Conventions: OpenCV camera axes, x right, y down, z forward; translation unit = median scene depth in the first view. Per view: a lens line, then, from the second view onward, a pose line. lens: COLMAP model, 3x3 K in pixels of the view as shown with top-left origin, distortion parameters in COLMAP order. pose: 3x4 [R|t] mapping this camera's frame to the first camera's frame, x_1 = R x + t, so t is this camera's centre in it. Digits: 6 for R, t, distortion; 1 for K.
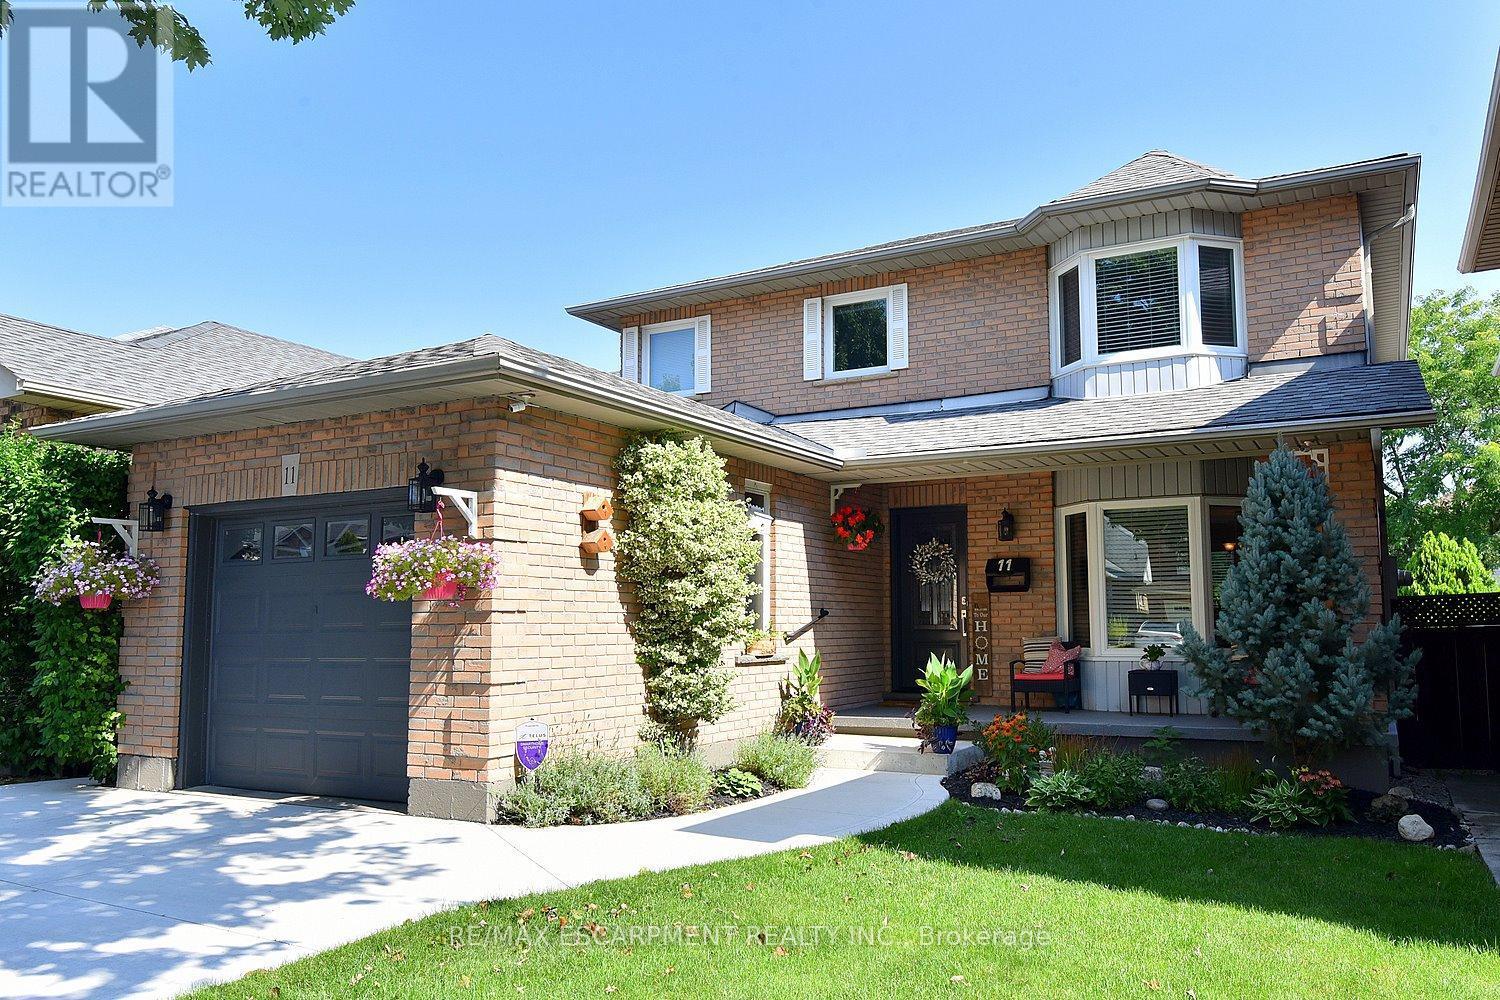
lens RADIAL K [[1097.4, 0, 801.5], [0, 1097.4, 524.5], [0, 0, 1]] dist [-0.005968, 0.009281]
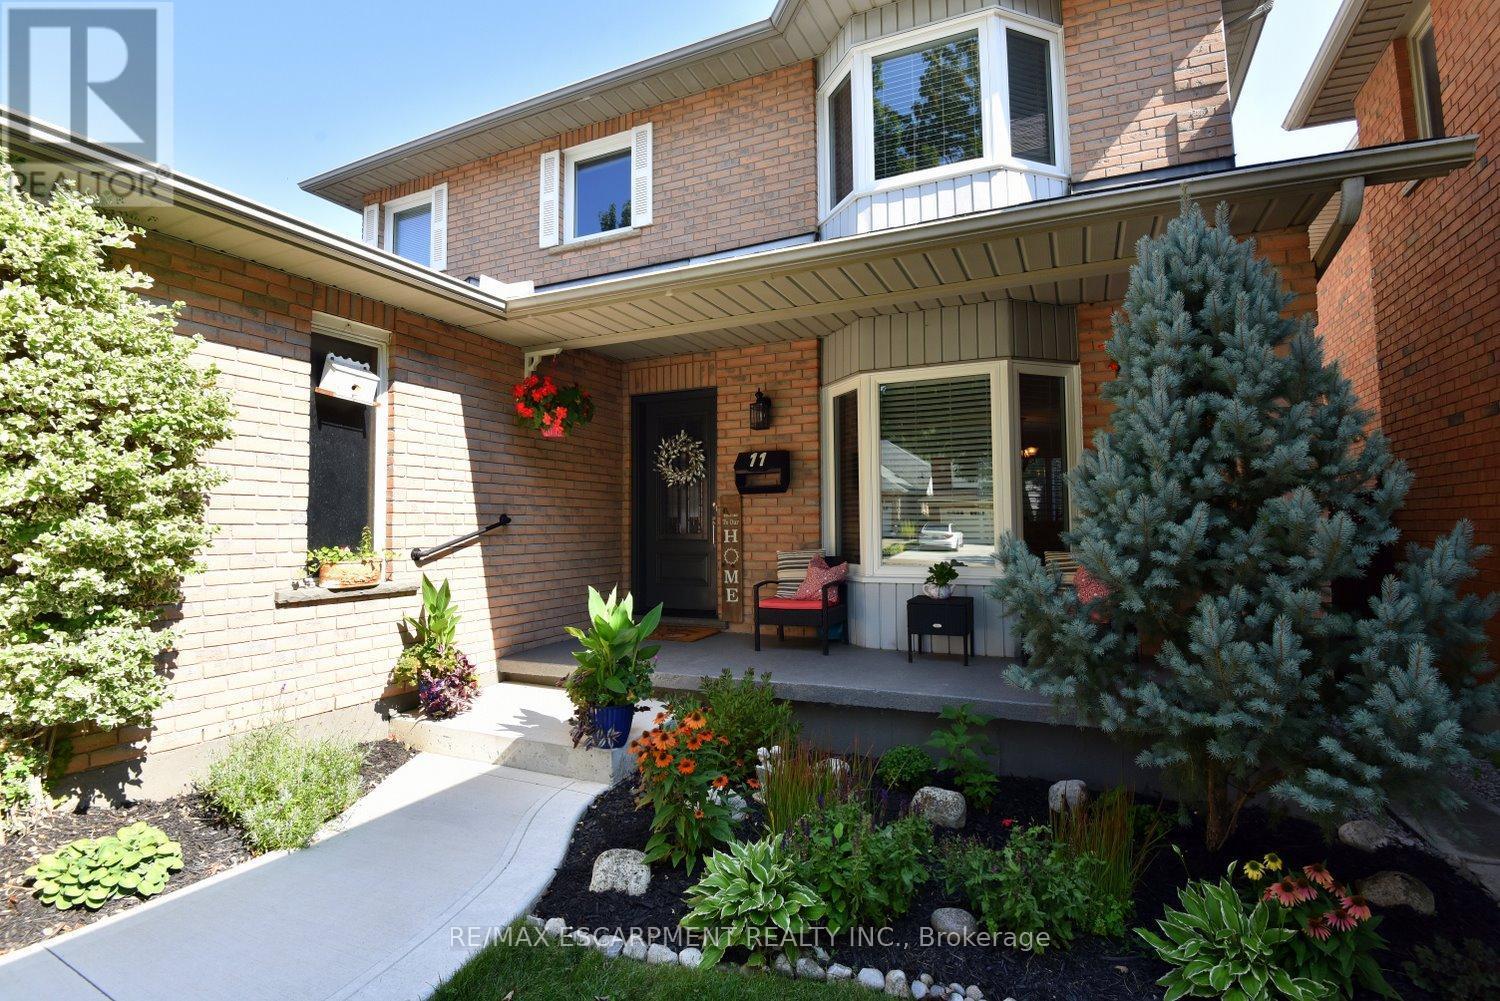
lens RADIAL K [[714.8, 0, 746.5], [0, 714.8, 503.1], [0, 0, 1]] dist [-0.039617, -0.003417]
pose [[0.998407, -0.001488, 0.056404, 0.160256], [-0.001858, 0.998243, 0.059222, 0.041014], [-0.056393, -0.059232, 0.996650, 0.524148]]
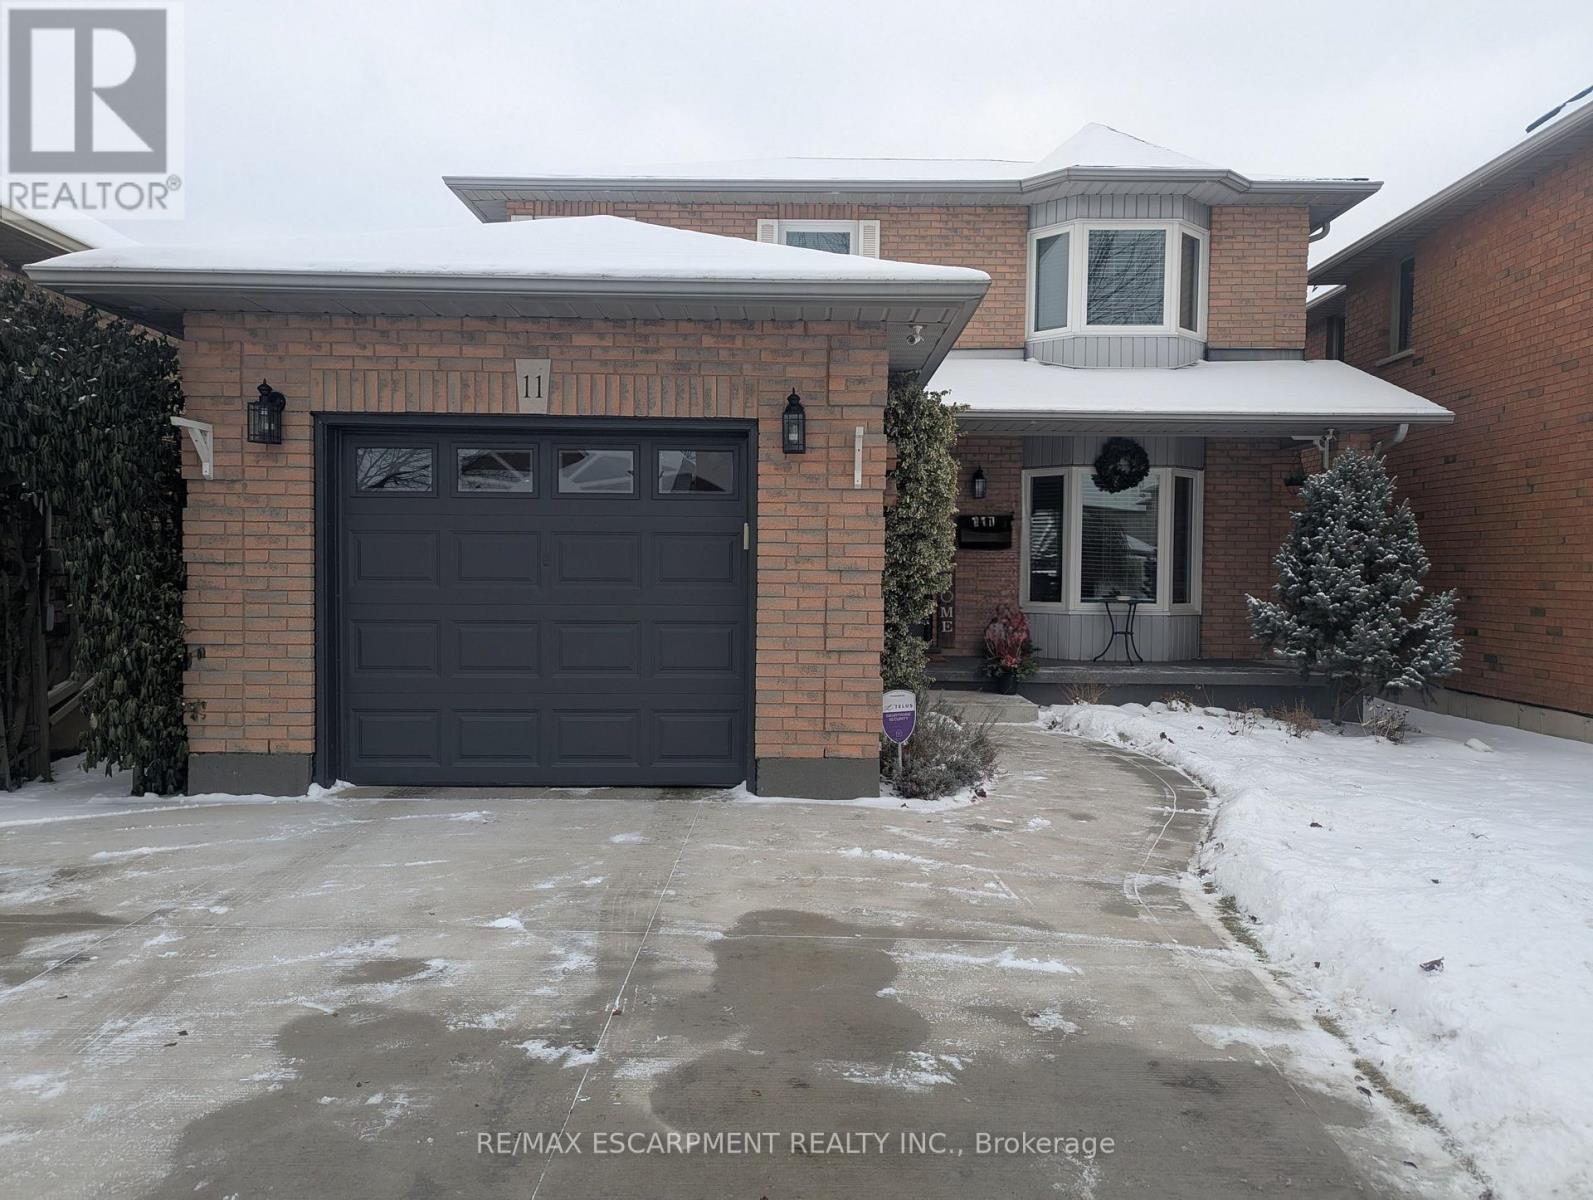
lens RADIAL K [[1139.3, 0, 804.0], [0, 1139.3, 599.2], [0, 0, 1]] dist [0.042727, 0.003044]
pose [[0.887795, 0.004147, 0.460220, -0.489010], [-0.060246, 0.992402, 0.107276, 0.004234], [-0.456279, -0.122965, 0.881300, 0.133010]]
